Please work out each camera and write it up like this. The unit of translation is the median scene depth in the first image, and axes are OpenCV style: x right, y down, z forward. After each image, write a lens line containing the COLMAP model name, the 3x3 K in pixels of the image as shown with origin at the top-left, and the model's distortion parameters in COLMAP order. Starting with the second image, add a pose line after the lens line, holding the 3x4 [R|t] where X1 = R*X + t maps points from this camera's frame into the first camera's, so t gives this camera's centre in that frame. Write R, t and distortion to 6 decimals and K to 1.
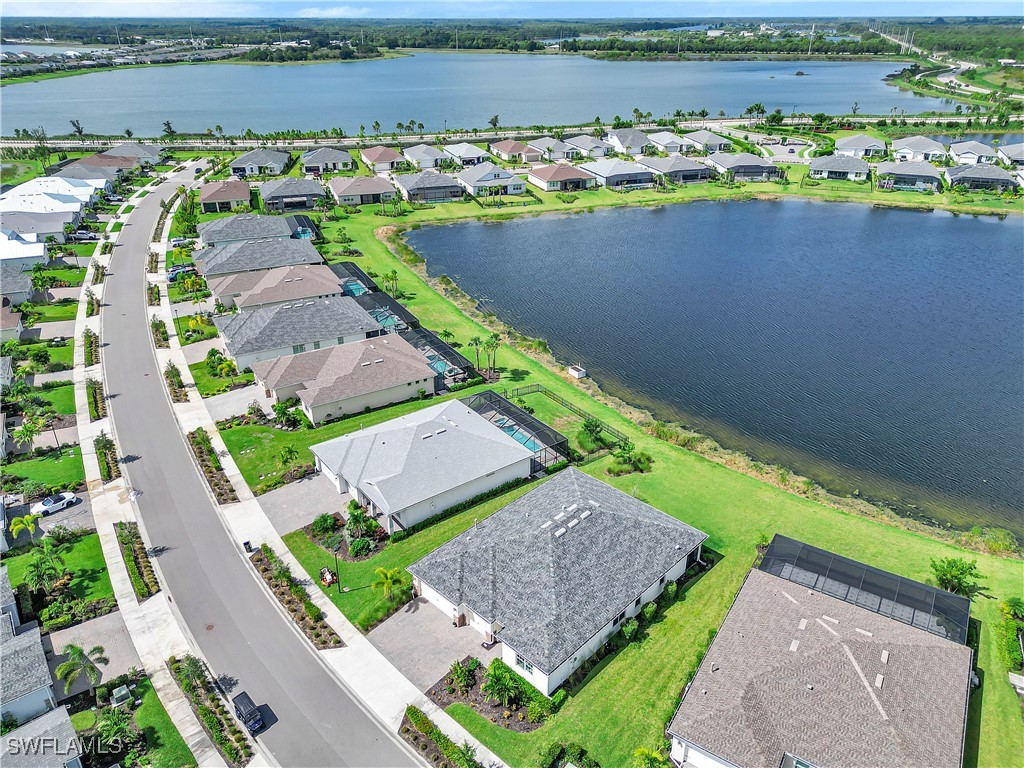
lens RADIAL K [[724.6, 0, 508.6], [0, 724.6, 383.1], [0, 0, 1]] dist [0.062593, -0.057085]
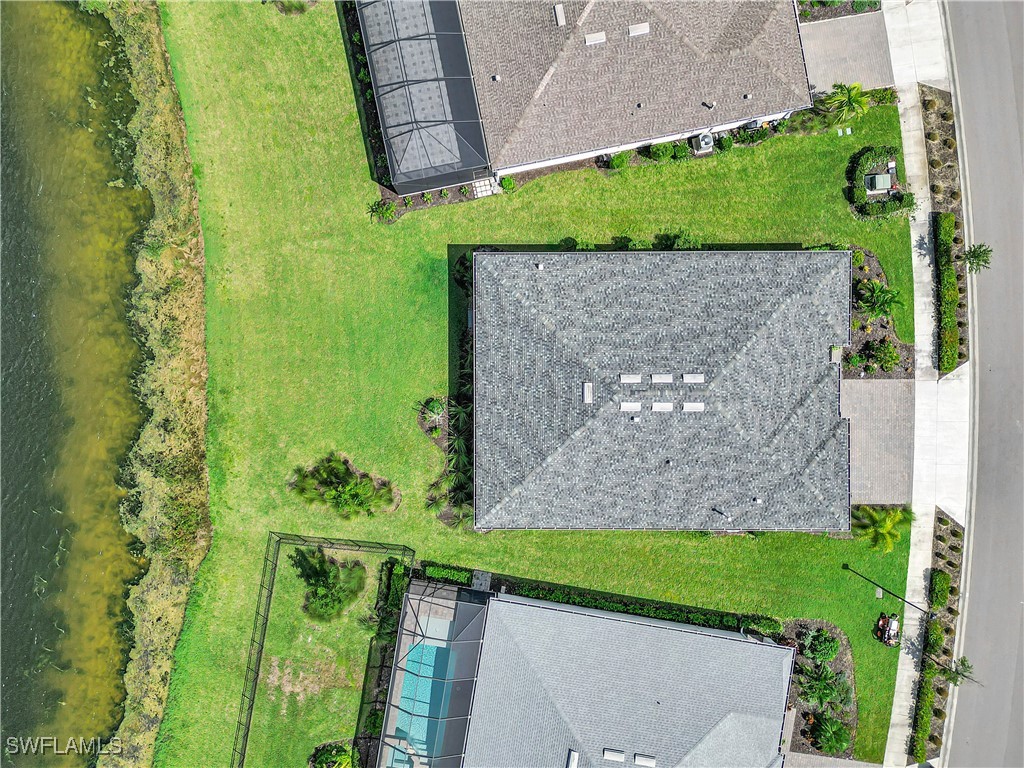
lens RADIAL K [[724.6, 0, 508.6], [0, 724.6, 383.1], [0, 0, 1]] dist [0.062593, -0.057085]
pose [[-0.698194, -0.715880, -0.006370, 0.121471], [0.321988, -0.321956, 0.890319, -0.273805], [-0.639412, 0.619565, 0.455293, 0.529643]]
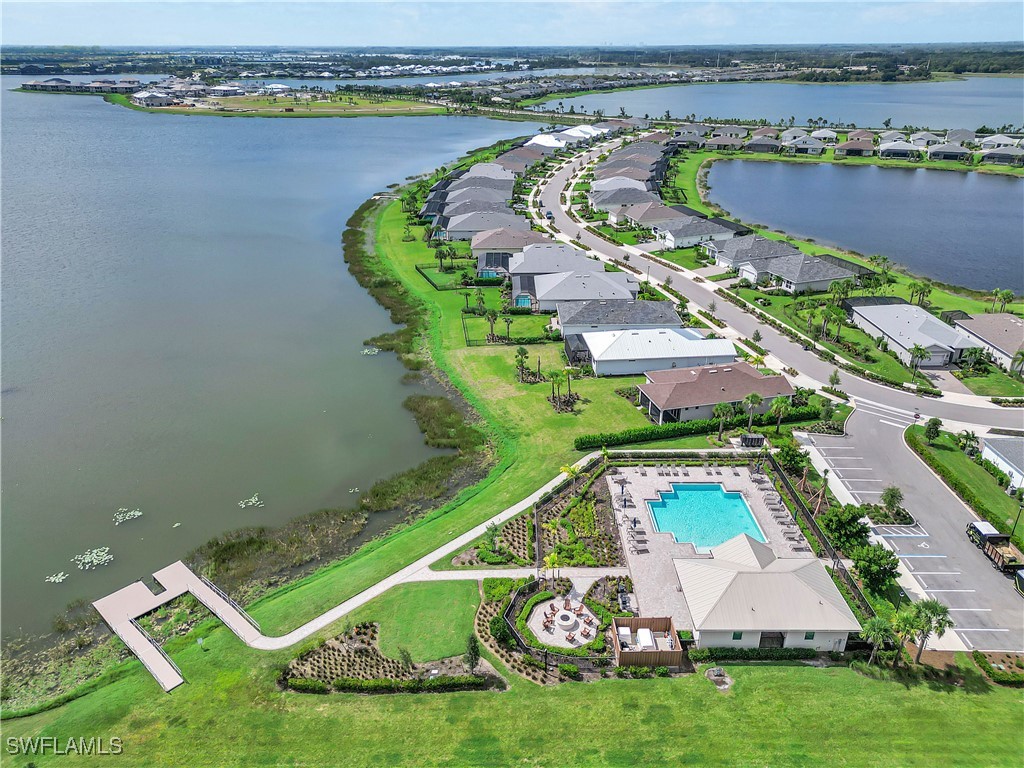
lens RADIAL K [[724.6, 0, 508.6], [0, 724.6, 383.1], [0, 0, 1]] dist [0.062593, -0.057085]
pose [[0.735493, 0.280562, -0.616713, 1.485522], [-0.298014, 0.951417, 0.077416, 0.683922], [0.608472, 0.126850, 0.783372, -1.443291]]
